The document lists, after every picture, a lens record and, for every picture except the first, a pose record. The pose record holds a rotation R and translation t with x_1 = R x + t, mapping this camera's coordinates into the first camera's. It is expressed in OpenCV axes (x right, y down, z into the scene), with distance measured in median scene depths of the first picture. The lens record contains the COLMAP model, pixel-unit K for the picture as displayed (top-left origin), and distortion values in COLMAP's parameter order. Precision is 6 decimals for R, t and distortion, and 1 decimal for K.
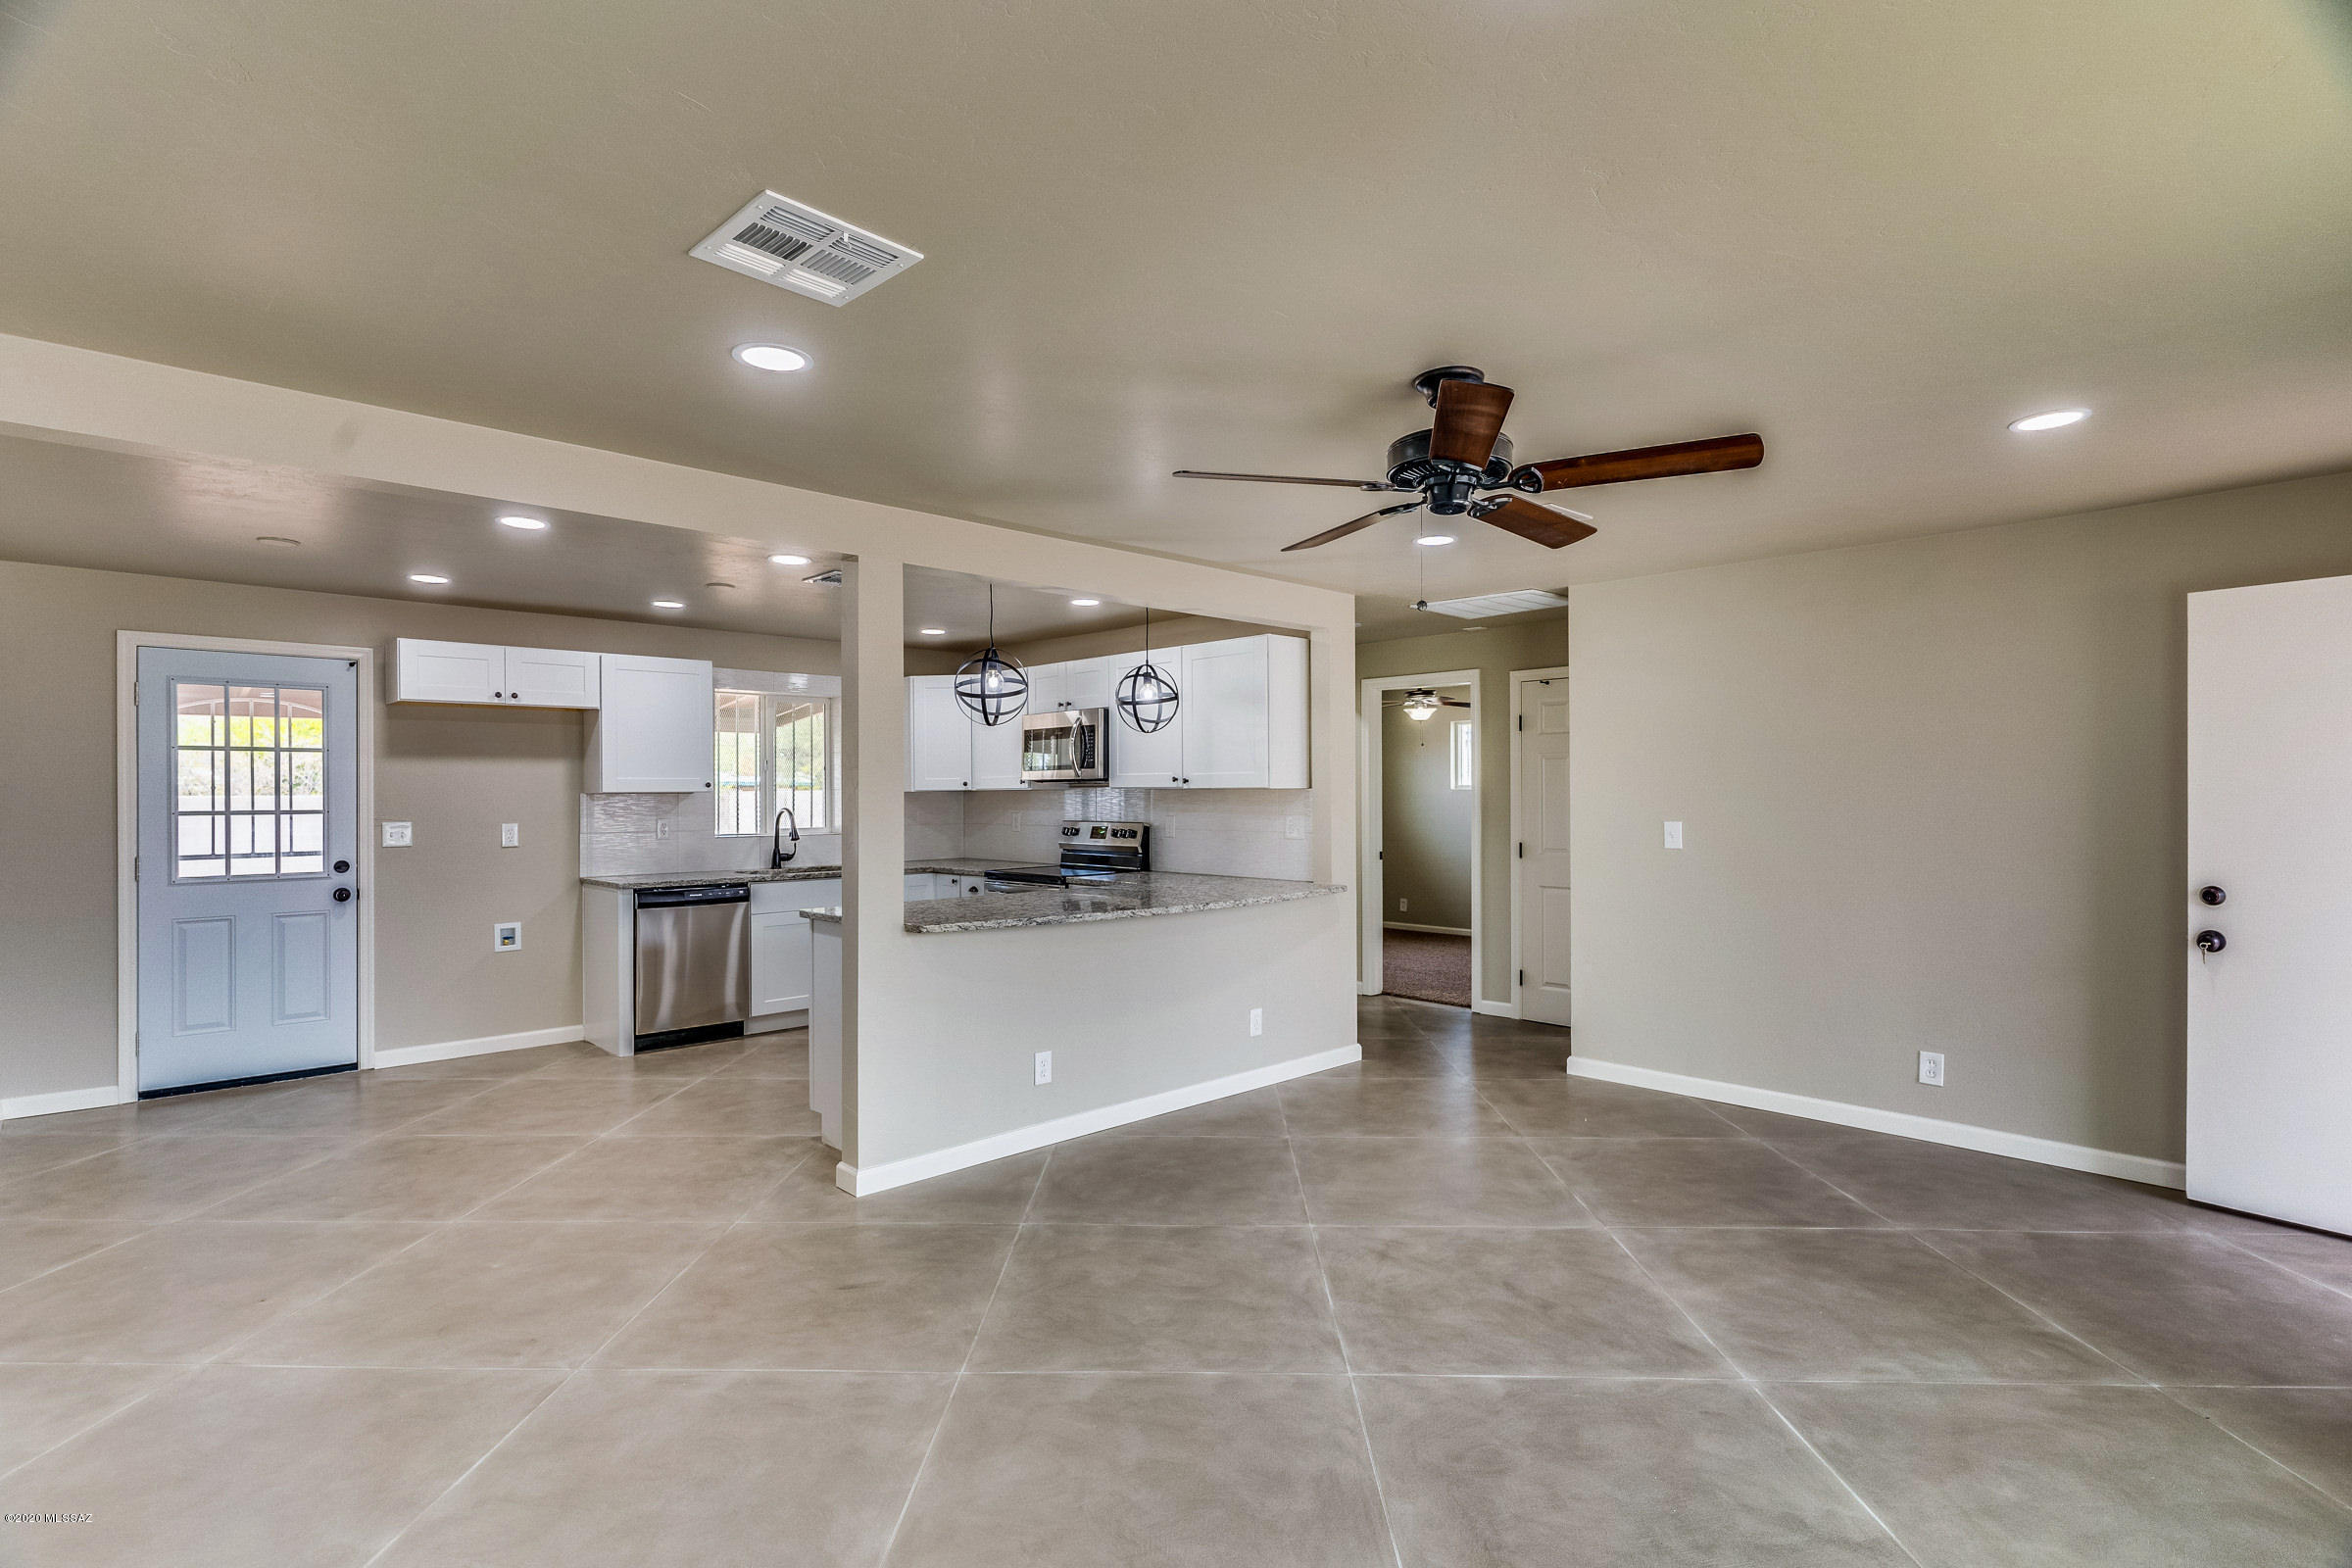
lens RADIAL K [[1131.7, 0, 1172.7], [0, 1131.7, 787.3], [0, 0, 1]] dist [0.002445, -0.000192]
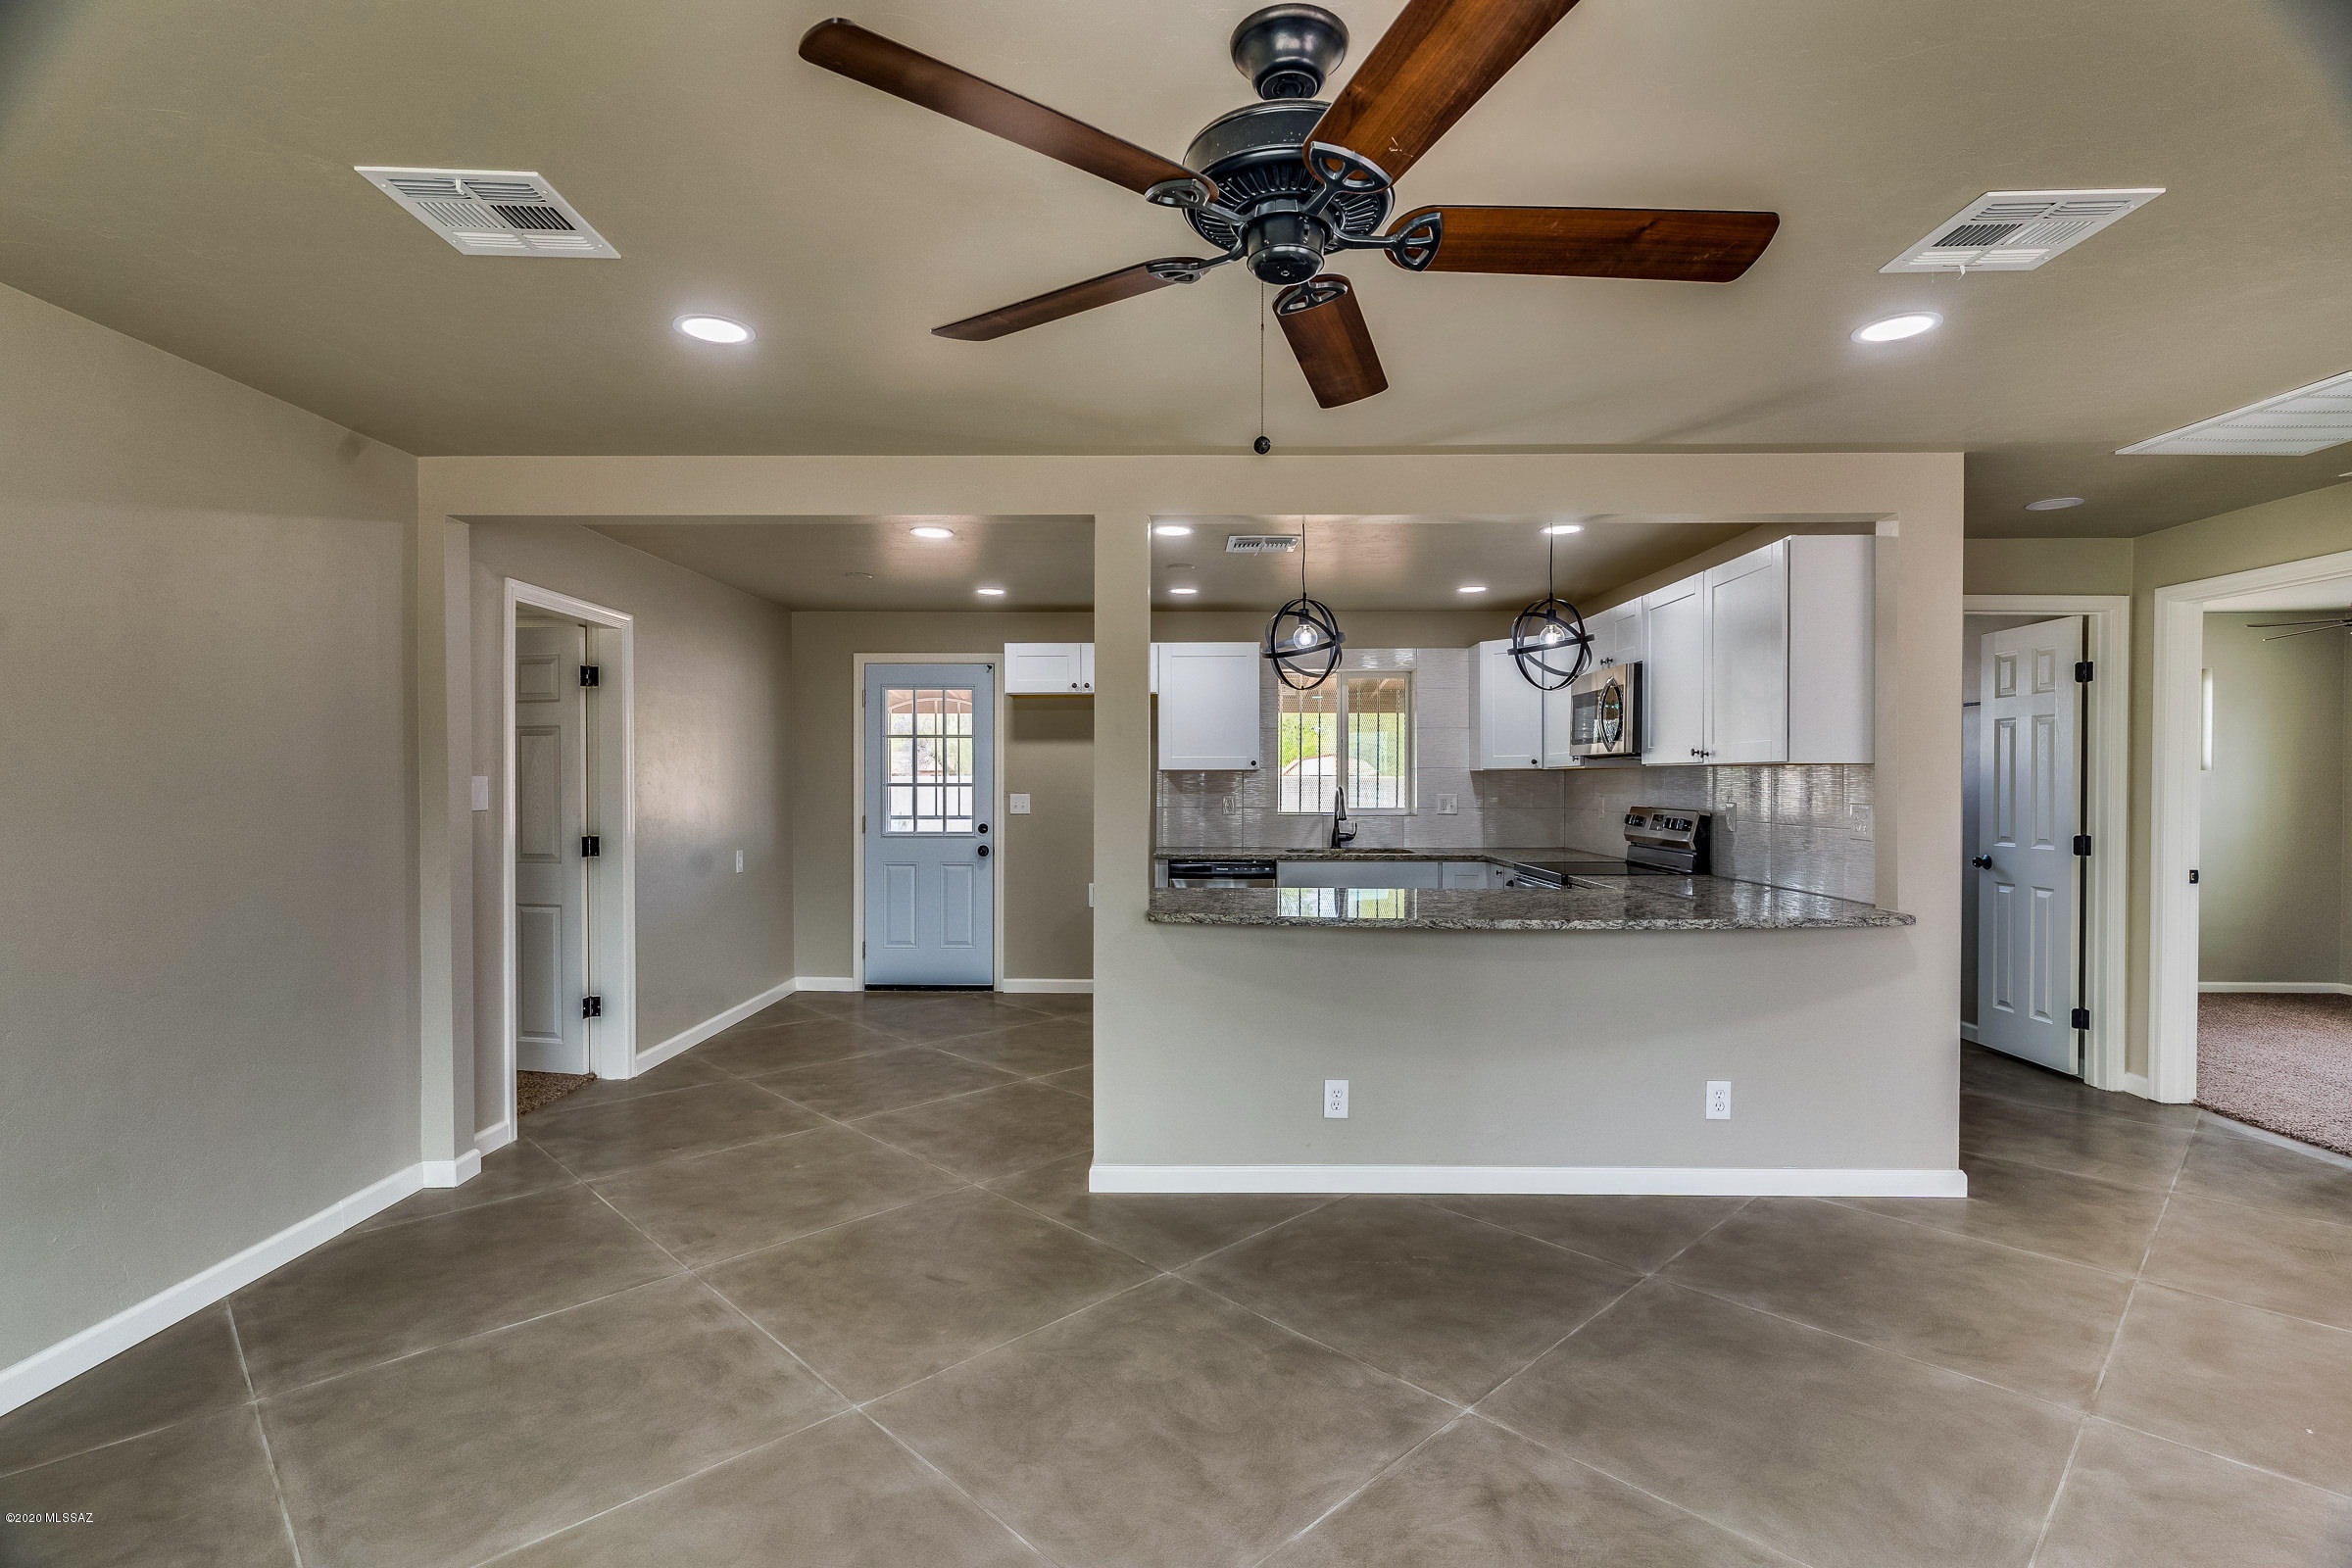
lens RADIAL K [[1119.8, 0, 1176.0], [0, 1119.8, 784.0], [0, 0, 1]] dist [0.002338, -0.000790]
pose [[0.717127, 0.008681, -0.696888, 0.309579], [-0.000820, 0.999932, 0.011612, 0.006235], [0.696942, -0.007756, 0.717086, 0.275528]]
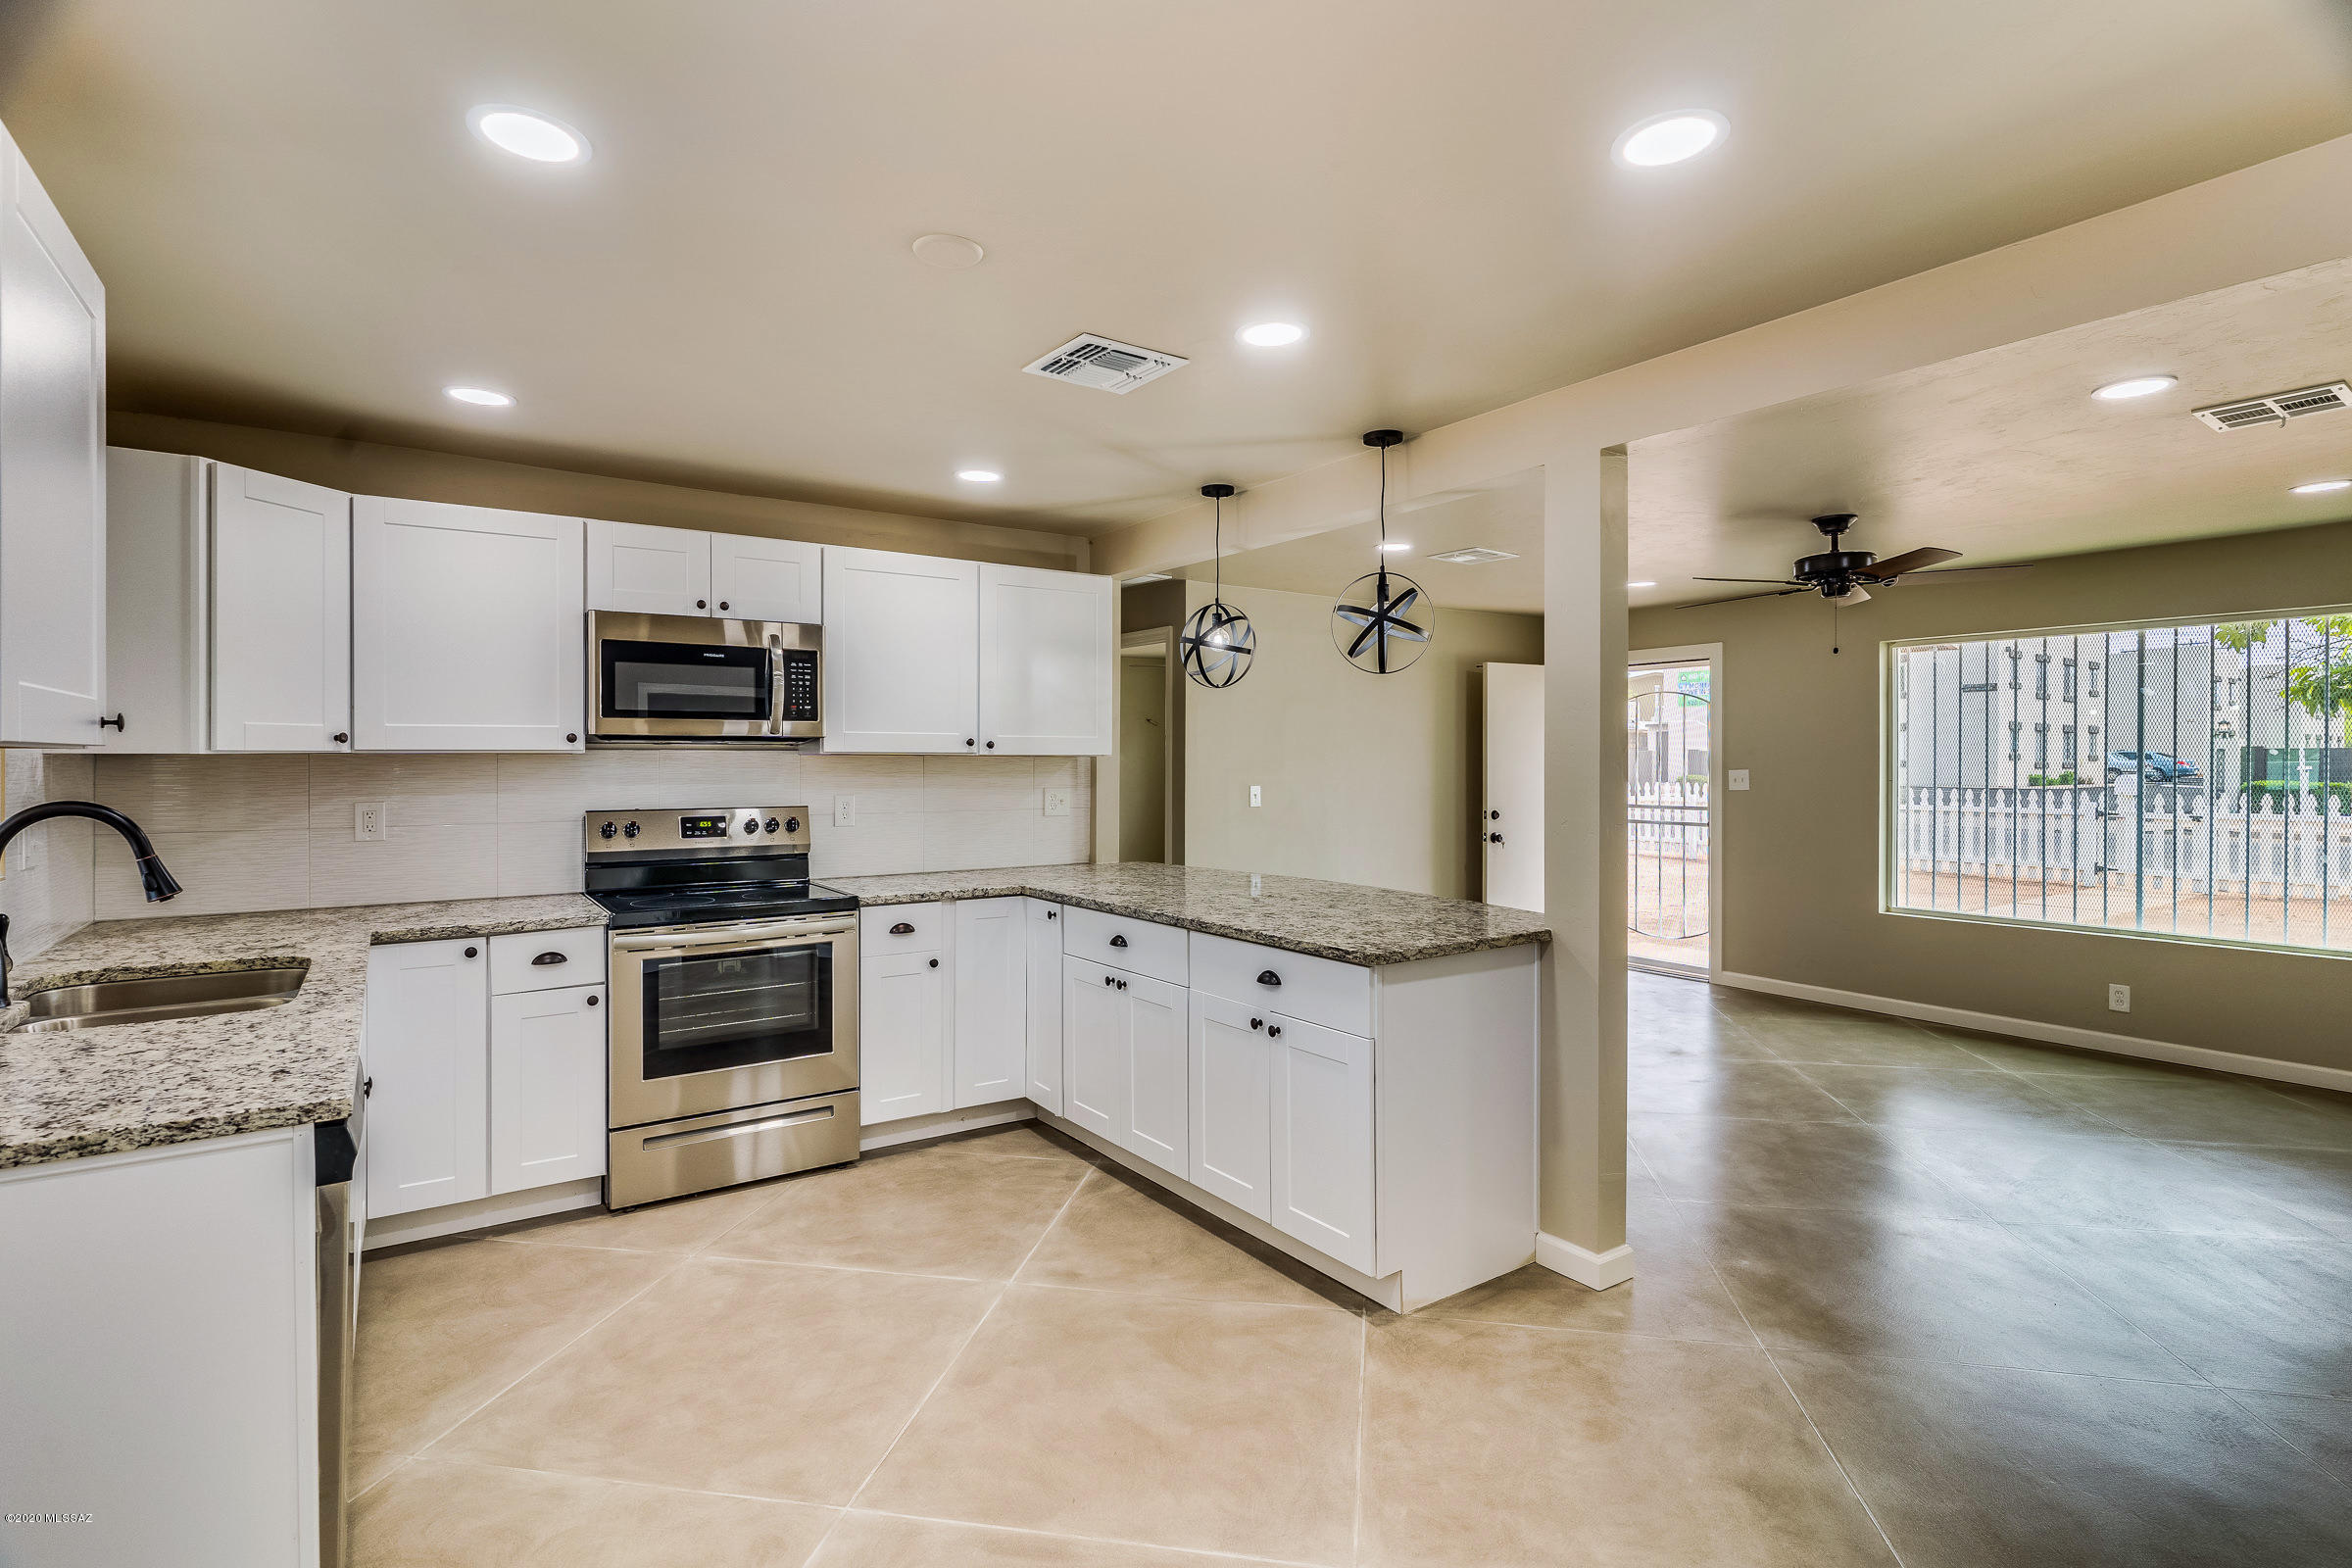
lens RADIAL K [[1140.3, 0, 1171.4], [0, 1140.3, 757.8], [0, 0, 1]] dist [0.002241, -0.000441]
pose [[0.161313, 0.007585, 0.986874, -0.807019], [-0.006580, 0.999957, -0.006610, 0.008240], [-0.986881, -0.005427, 0.161356, 0.866128]]
